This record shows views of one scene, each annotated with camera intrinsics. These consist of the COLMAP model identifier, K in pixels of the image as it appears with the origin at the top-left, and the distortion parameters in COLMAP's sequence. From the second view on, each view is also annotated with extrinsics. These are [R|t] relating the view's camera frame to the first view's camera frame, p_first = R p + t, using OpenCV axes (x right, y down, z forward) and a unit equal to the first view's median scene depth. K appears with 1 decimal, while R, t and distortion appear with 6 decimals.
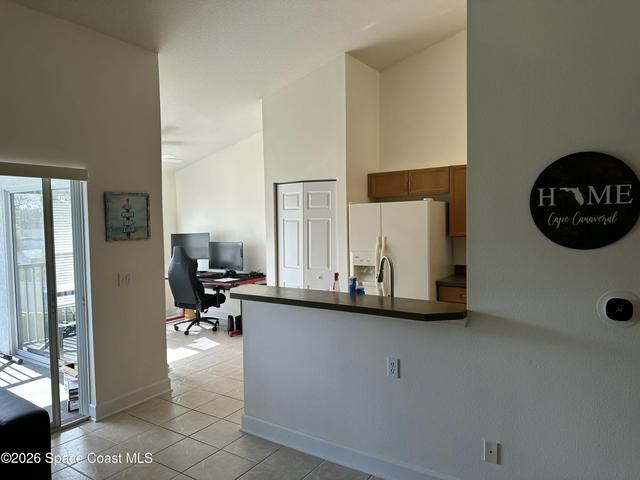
lens RADIAL K [[450.4, 0, 316.5], [0, 450.4, 241.3], [0, 0, 1]] dist [0.147041, -0.216066]
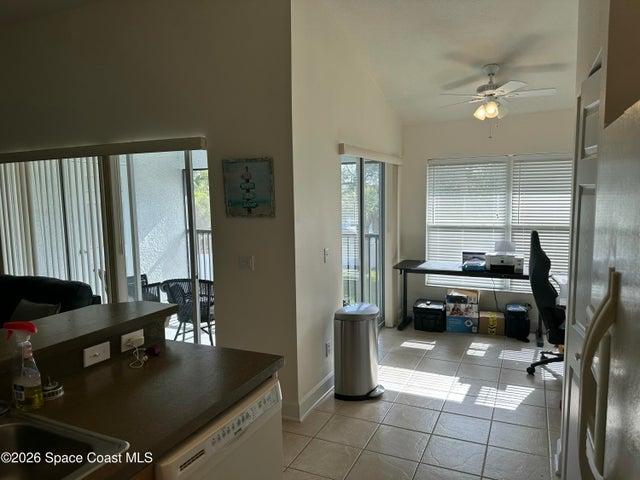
lens RADIAL K [[450.4, 0, 316.5], [0, 450.4, 241.3], [0, 0, 1]] dist [0.147041, -0.216066]
pose [[0.153065, 0.116216, -0.981359, 0.412872], [-0.034982, 0.993076, 0.112147, -0.053371], [0.987597, 0.017164, 0.156070, 0.975310]]
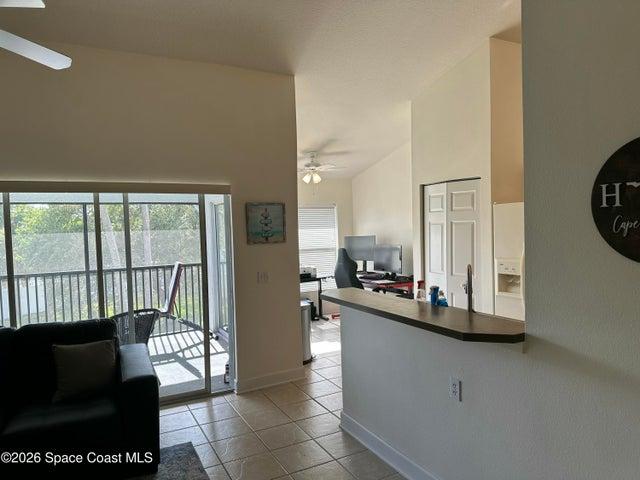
lens RADIAL K [[450.4, 0, 316.5], [0, 450.4, 241.3], [0, 0, 1]] dist [0.147041, -0.216066]
pose [[0.875019, 0.007549, -0.484029, 0.255197], [-0.008199, 0.999966, 0.000775, -0.009100], [0.484019, 0.003291, 0.875051, 0.051545]]
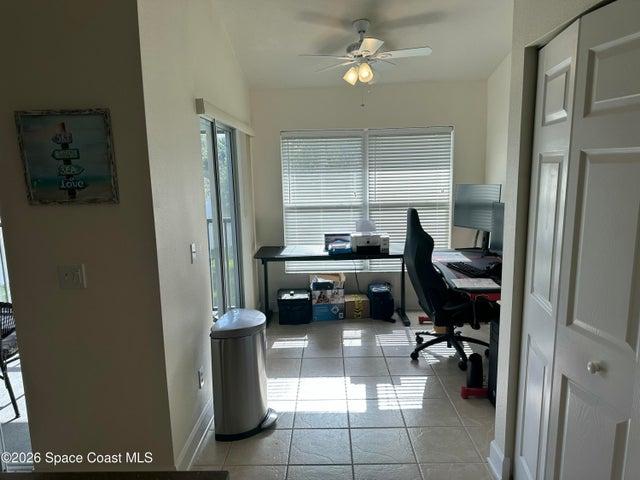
lens RADIAL K [[450.4, 0, 316.5], [0, 450.4, 241.3], [0, 0, 1]] dist [0.147041, -0.216066]
pose [[0.538561, 0.133626, -0.831923, 0.181535], [-0.026431, 0.989538, 0.141833, -0.041180], [0.842172, -0.054397, 0.536458, 0.932524]]
